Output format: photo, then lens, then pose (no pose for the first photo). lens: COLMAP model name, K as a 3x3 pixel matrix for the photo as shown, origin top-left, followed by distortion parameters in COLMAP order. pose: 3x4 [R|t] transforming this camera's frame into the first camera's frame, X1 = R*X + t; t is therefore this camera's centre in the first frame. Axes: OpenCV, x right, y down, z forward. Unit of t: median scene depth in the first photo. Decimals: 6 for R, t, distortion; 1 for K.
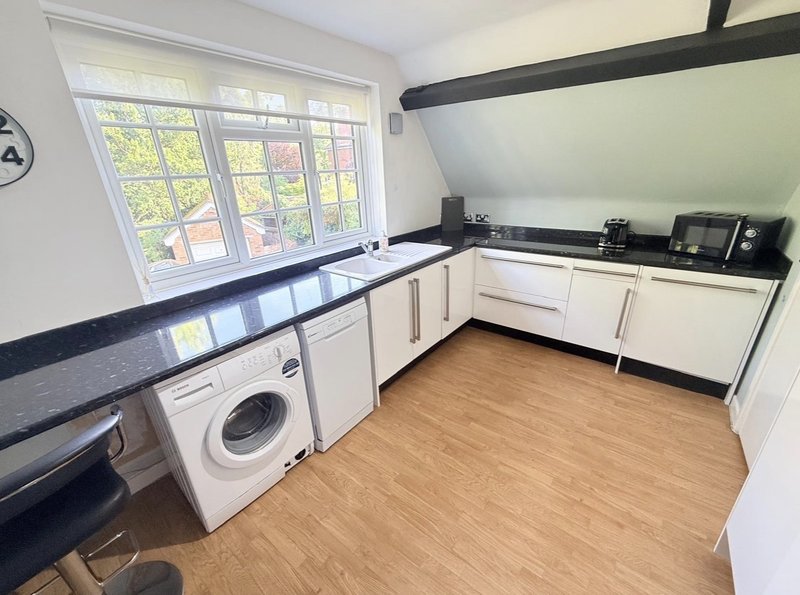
lens RADIAL K [[324.4, 0, 401.5], [0, 324.4, 295.6], [0, 0, 1]] dist [0.009496, 0.000221]
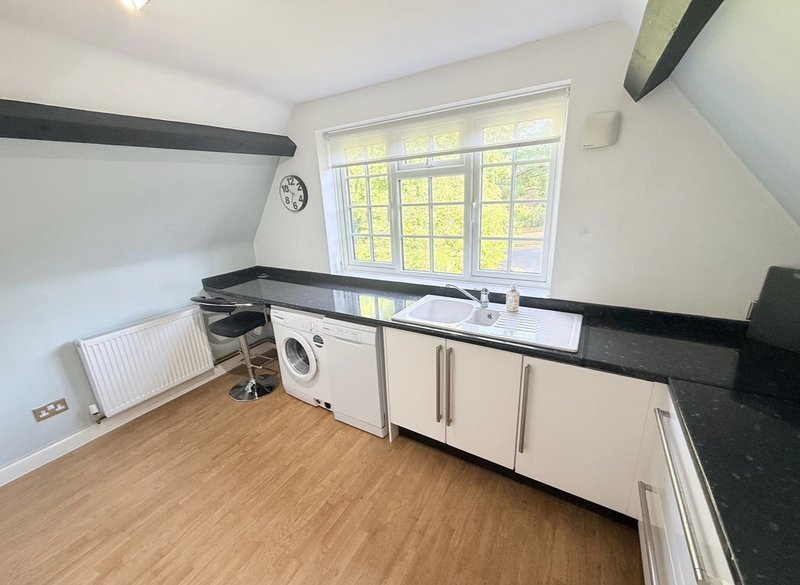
lens RADIAL K [[321.2, 0, 397.6], [0, 321.2, 293.7], [0, 0, 1]] dist [-0.007338, 0.000048]
pose [[0.123481, 0.321464, -0.938836, 0.811118], [-0.320088, 0.908411, 0.268946, -0.388119], [0.939306, 0.267301, 0.215068, 0.795223]]
